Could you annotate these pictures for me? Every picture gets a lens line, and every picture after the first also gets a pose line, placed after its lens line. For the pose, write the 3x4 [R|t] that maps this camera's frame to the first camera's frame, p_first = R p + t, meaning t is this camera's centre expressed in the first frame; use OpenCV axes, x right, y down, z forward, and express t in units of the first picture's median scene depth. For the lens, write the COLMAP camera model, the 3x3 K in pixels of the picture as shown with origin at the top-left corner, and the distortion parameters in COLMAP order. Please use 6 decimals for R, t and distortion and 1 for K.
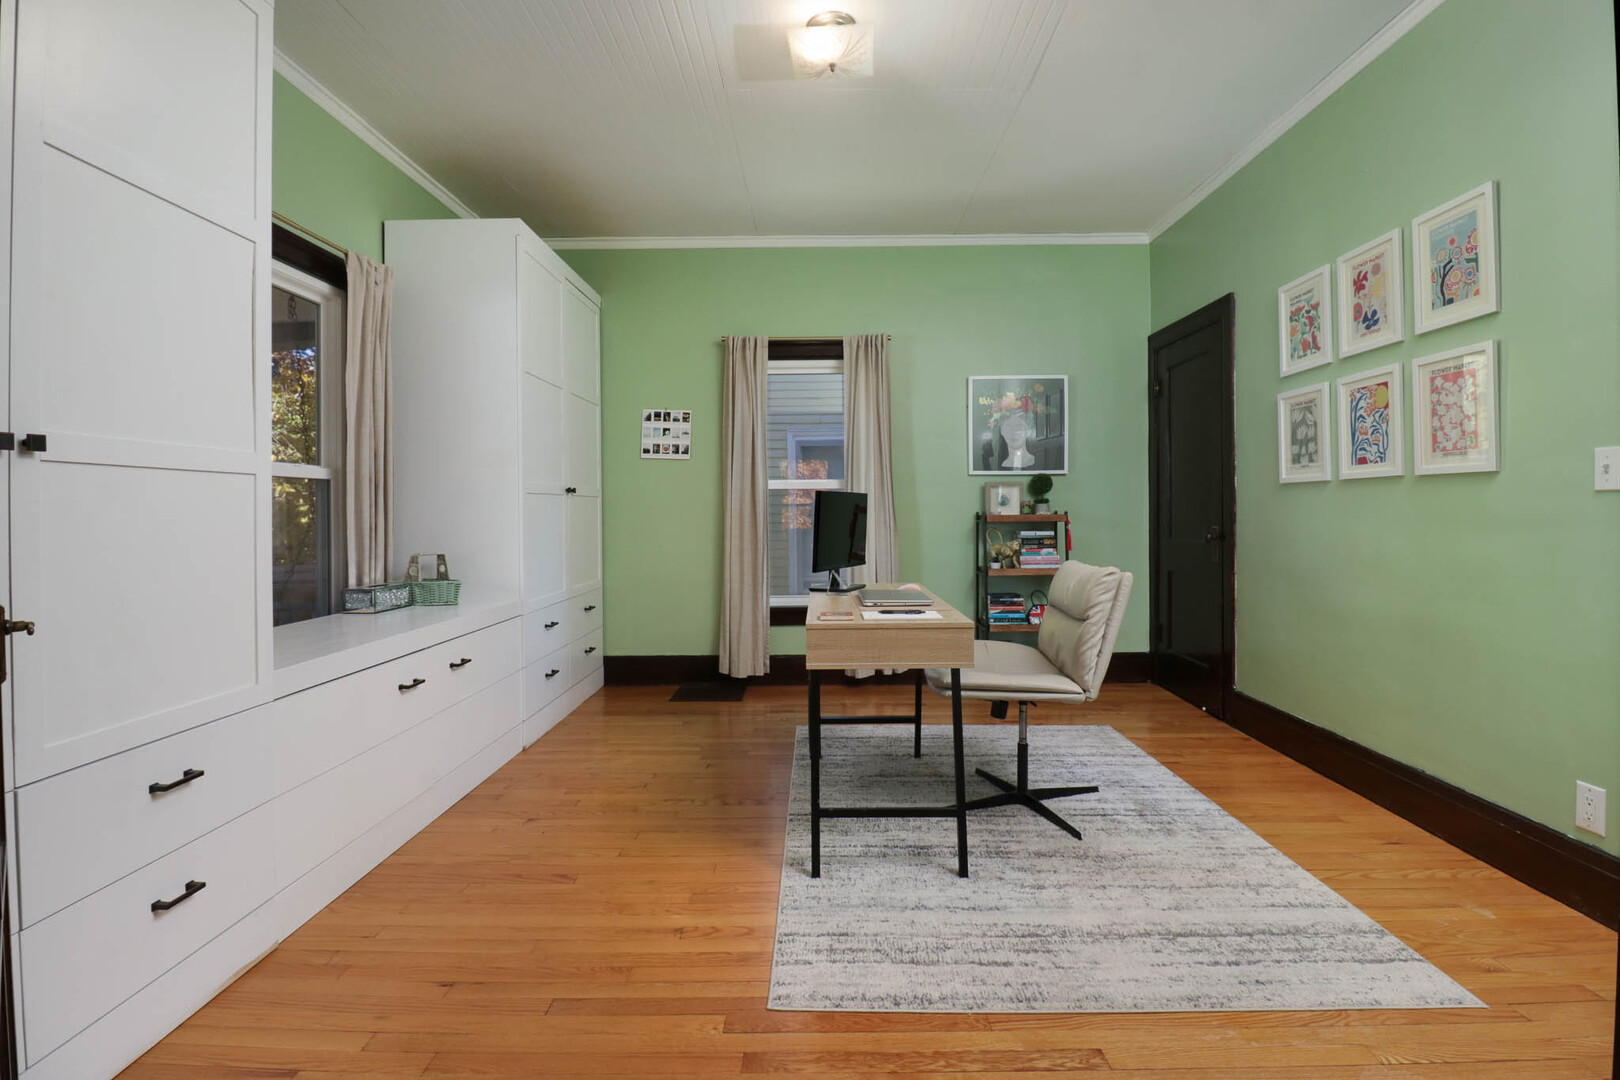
lens RADIAL K [[751.4, 0, 821.3], [0, 751.4, 502.9], [0, 0, 1]] dist [0.000105, -0.000060]
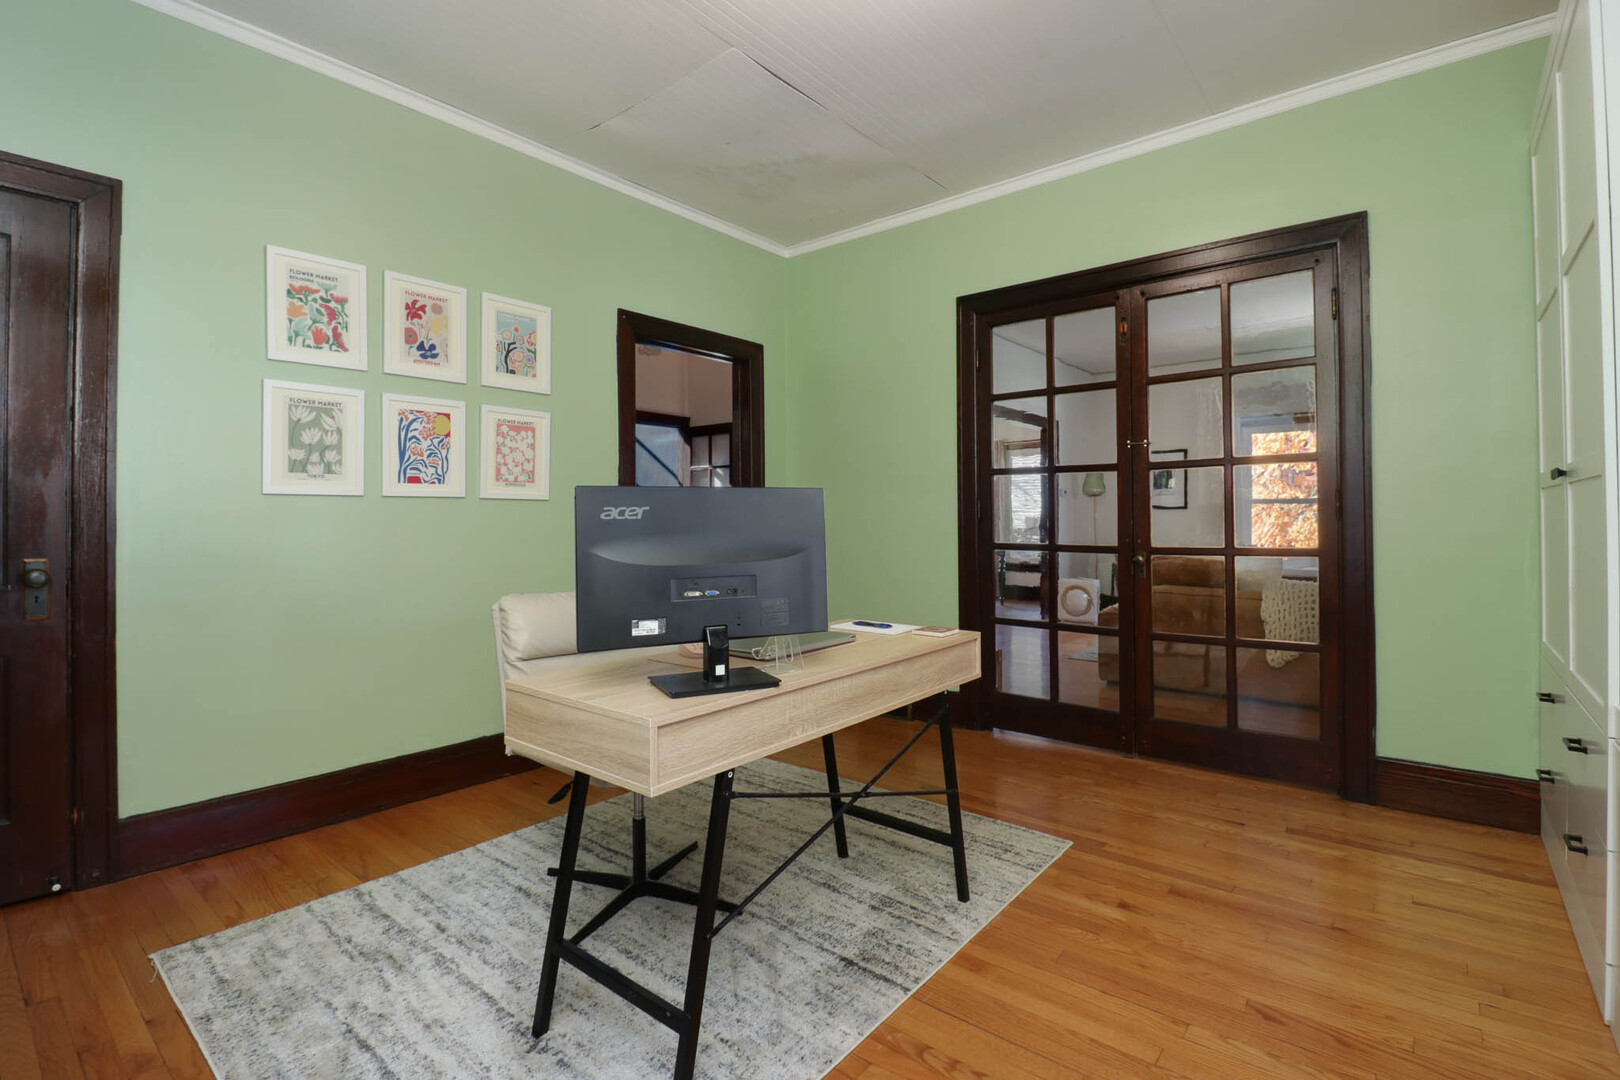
lens RADIAL K [[751.4, 0, 792.1], [0, 751.4, 513.6], [0, 0, 1]] dist [0.000105, -0.000060]
pose [[-0.761512, 0.007012, 0.648113, -0.363952], [-0.002965, 0.999893, -0.014303, 0.004720], [-0.648144, -0.012814, -0.761410, 1.454391]]
